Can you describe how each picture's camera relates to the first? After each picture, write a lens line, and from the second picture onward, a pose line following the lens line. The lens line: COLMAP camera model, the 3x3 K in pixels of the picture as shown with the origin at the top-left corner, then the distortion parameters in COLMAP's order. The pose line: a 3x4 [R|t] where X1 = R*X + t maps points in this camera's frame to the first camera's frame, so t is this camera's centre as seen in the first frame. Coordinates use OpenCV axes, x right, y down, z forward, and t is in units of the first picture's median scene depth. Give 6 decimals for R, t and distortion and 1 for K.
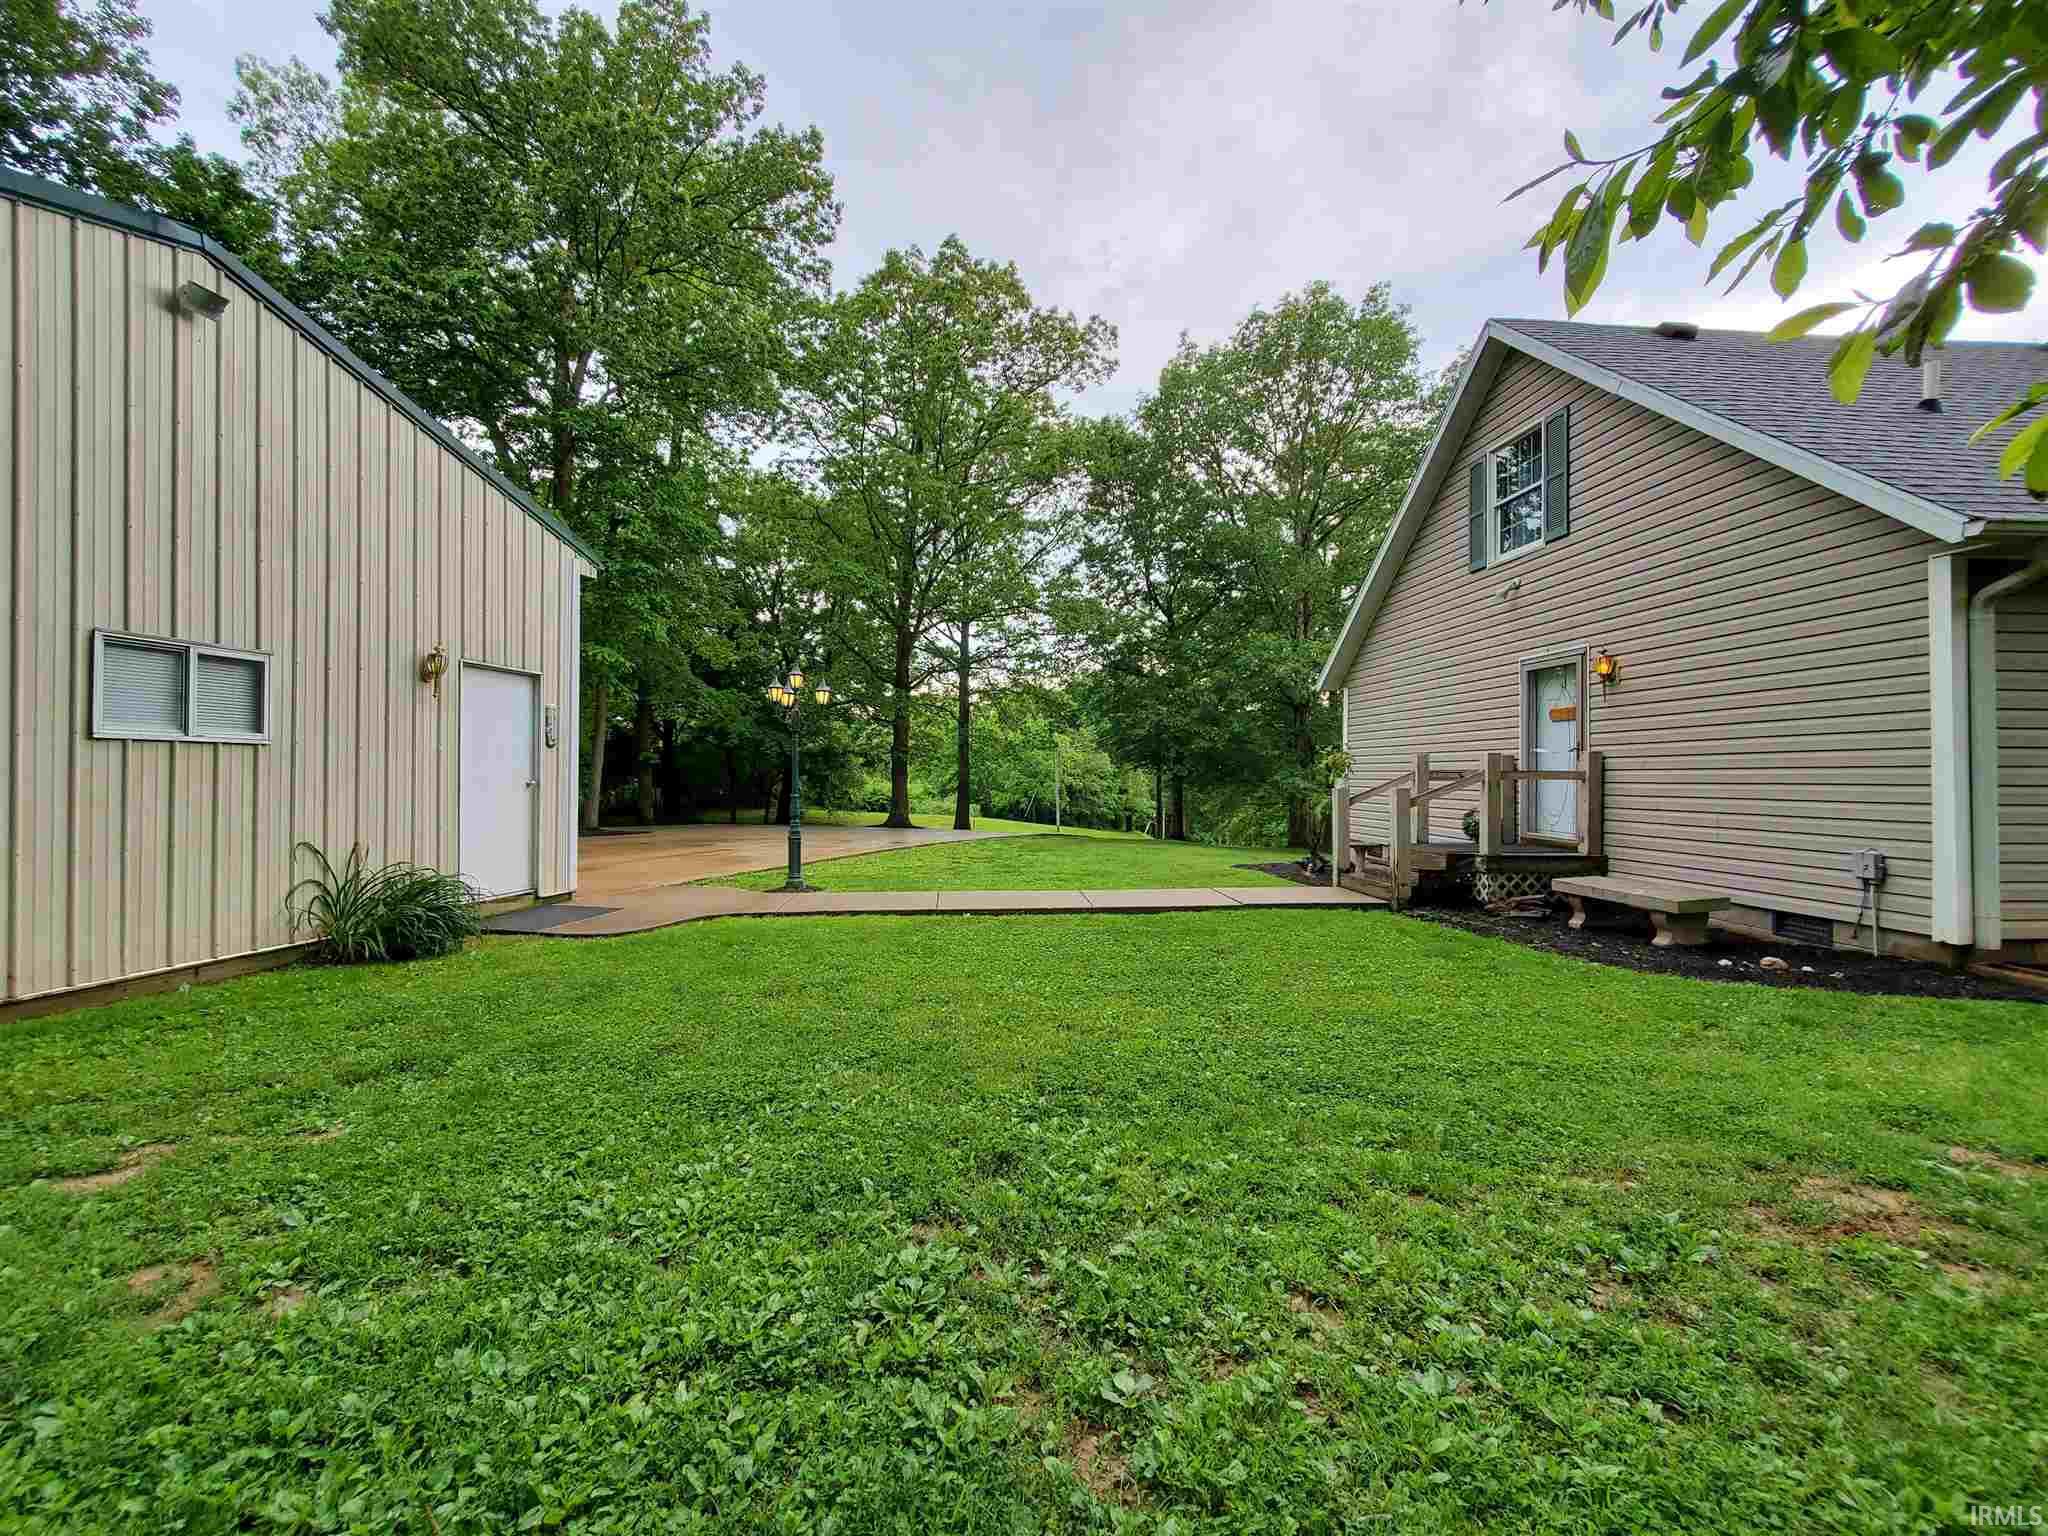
lens RADIAL K [[812.4, 0, 1020.9], [0, 812.4, 770.5], [0, 0, 1]] dist [0.000376, -0.000460]
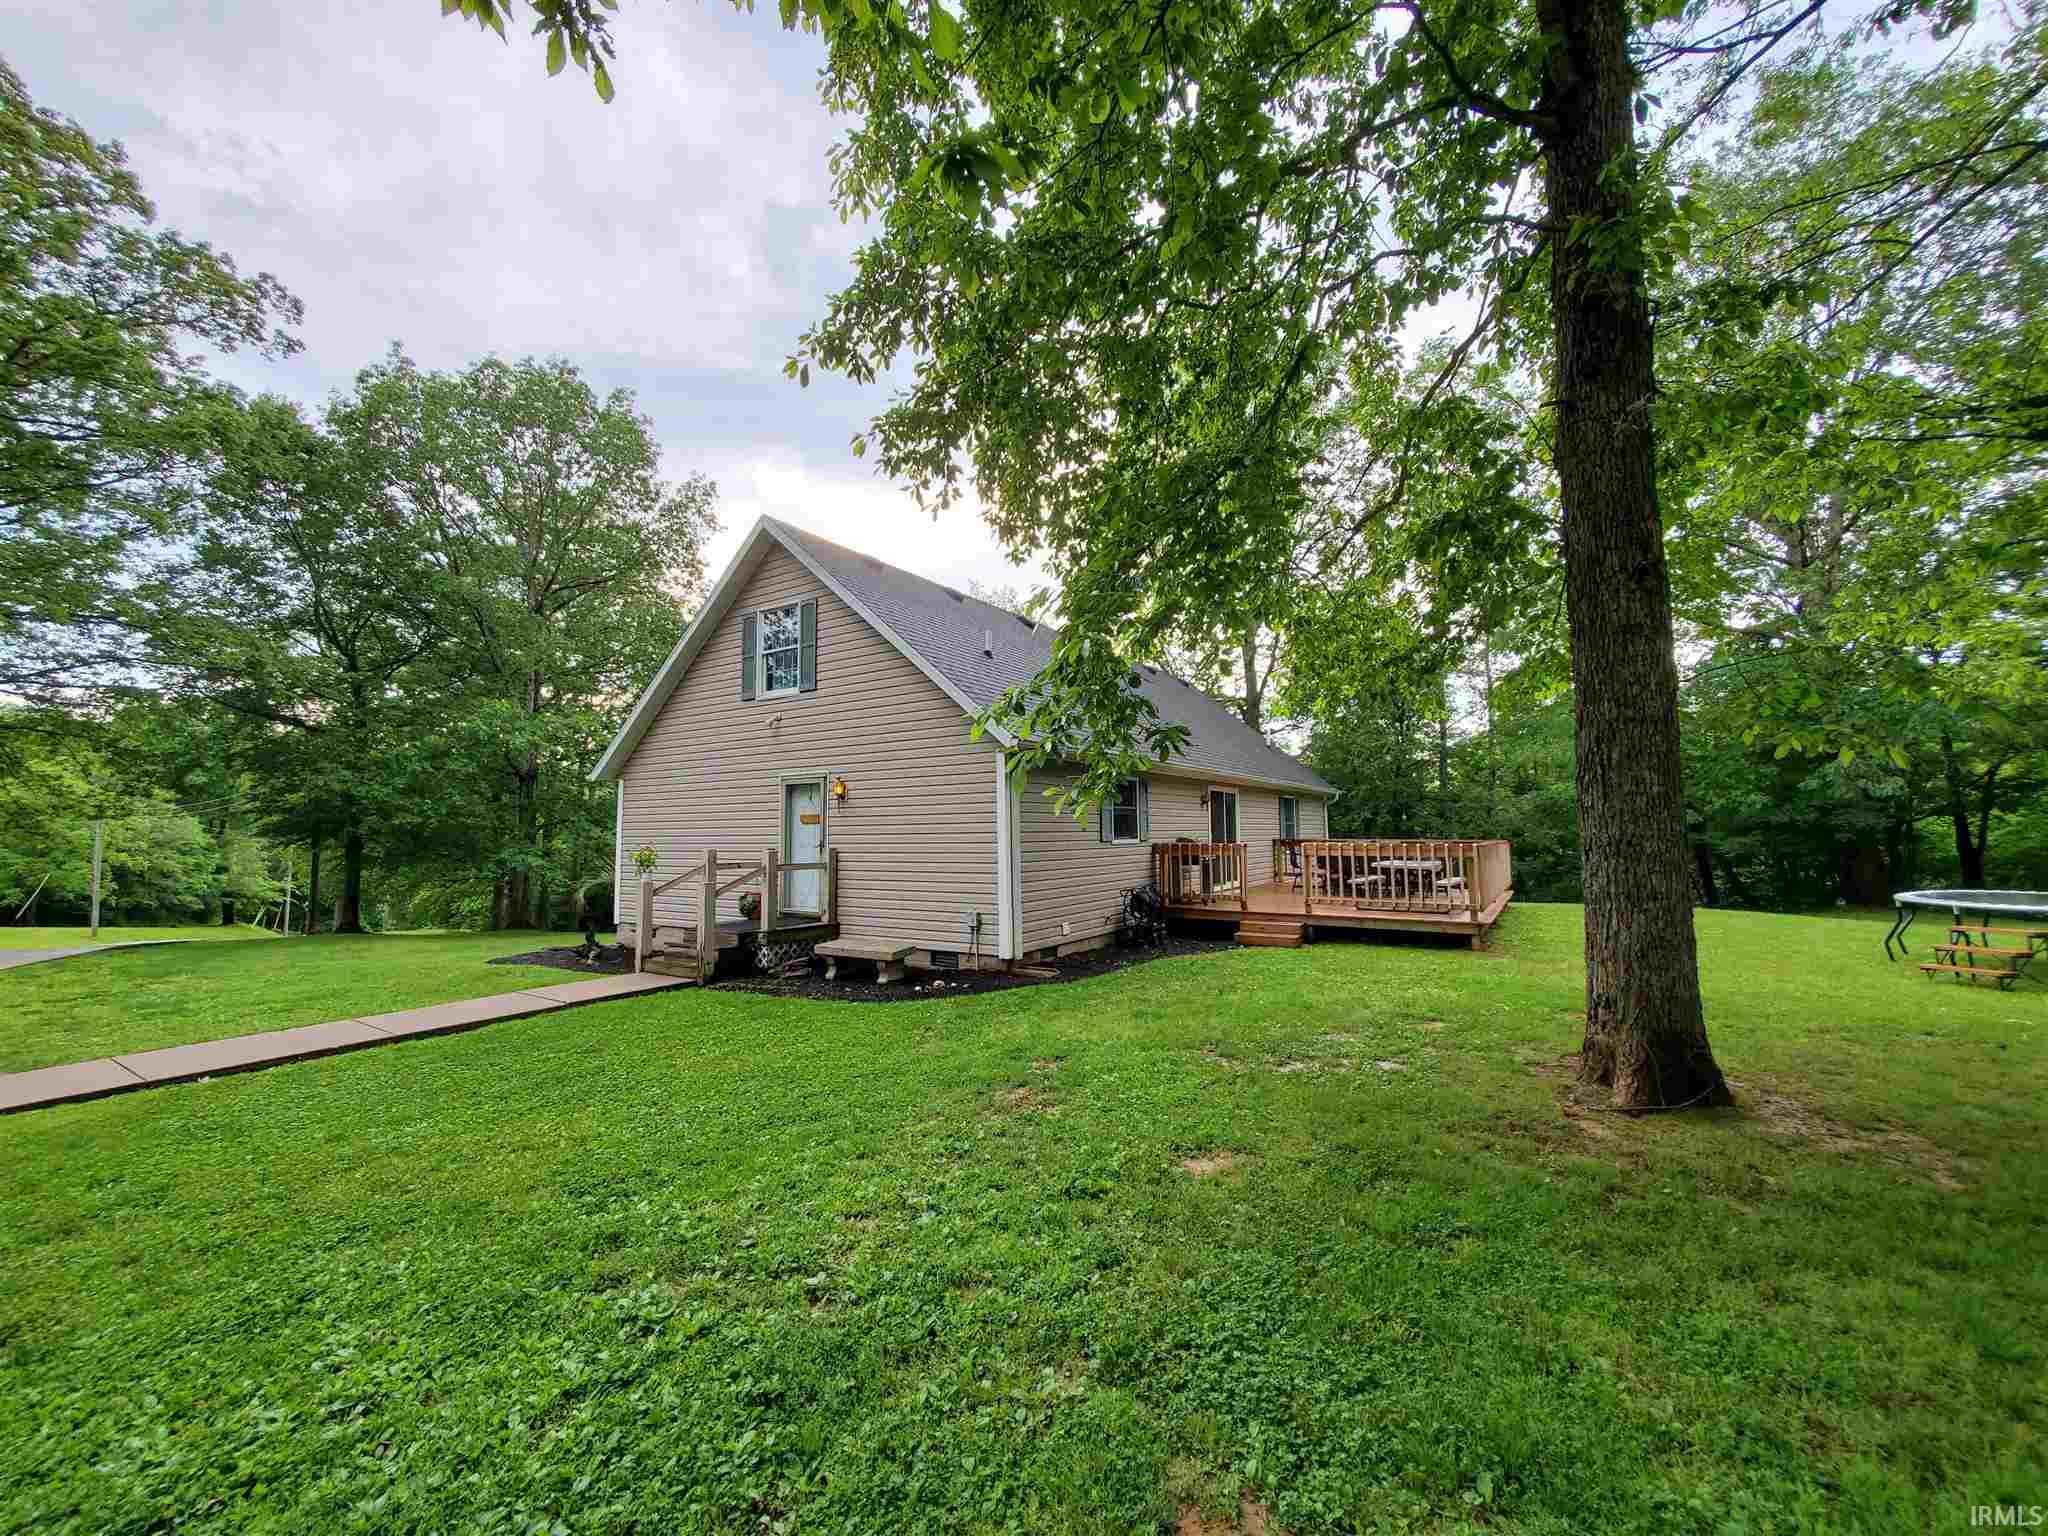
lens RADIAL K [[812.4, 0, 1020.9], [0, 812.4, 770.5], [0, 0, 1]] dist [0.000376, -0.000460]
pose [[0.603576, 0.052050, 0.795604, -0.224038], [0.007177, 0.997472, -0.070701, -0.056563], [-0.797273, 0.048384, 0.601677, -0.112402]]
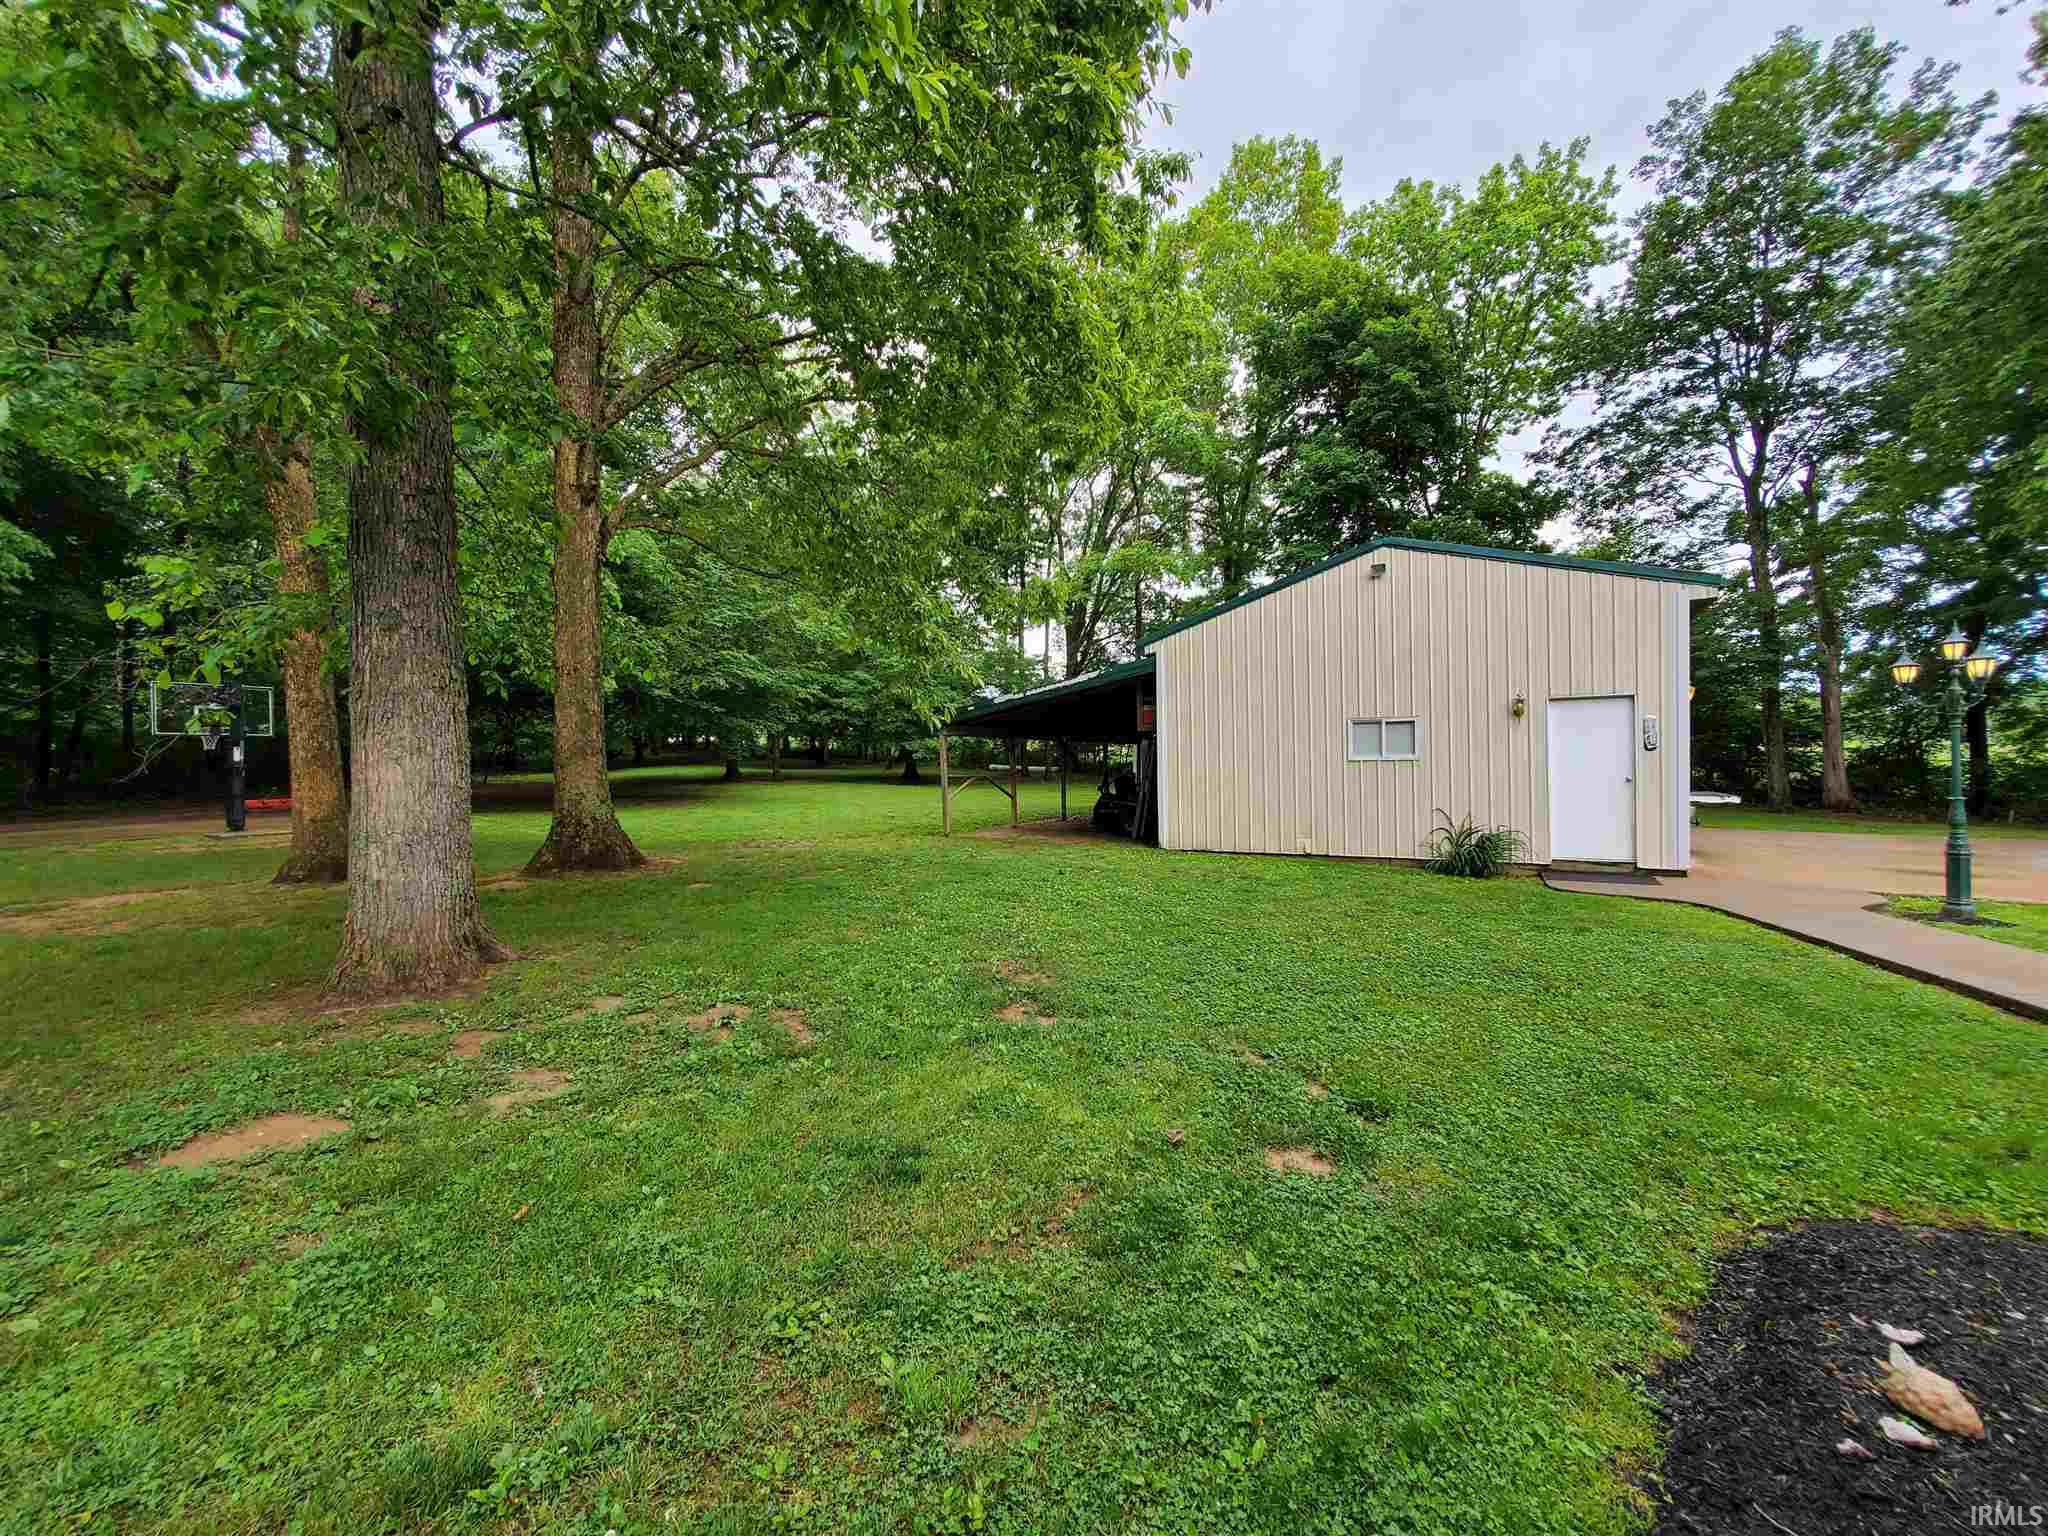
lens RADIAL K [[812.4, 0, 1020.9], [0, 812.4, 770.5], [0, 0, 1]] dist [0.000376, -0.000460]
pose [[-0.369480, 0.011381, -0.929169, 0.875094], [0.018611, 0.999815, 0.004846, -0.020690], [0.929052, -0.015503, -0.369623, 0.519270]]
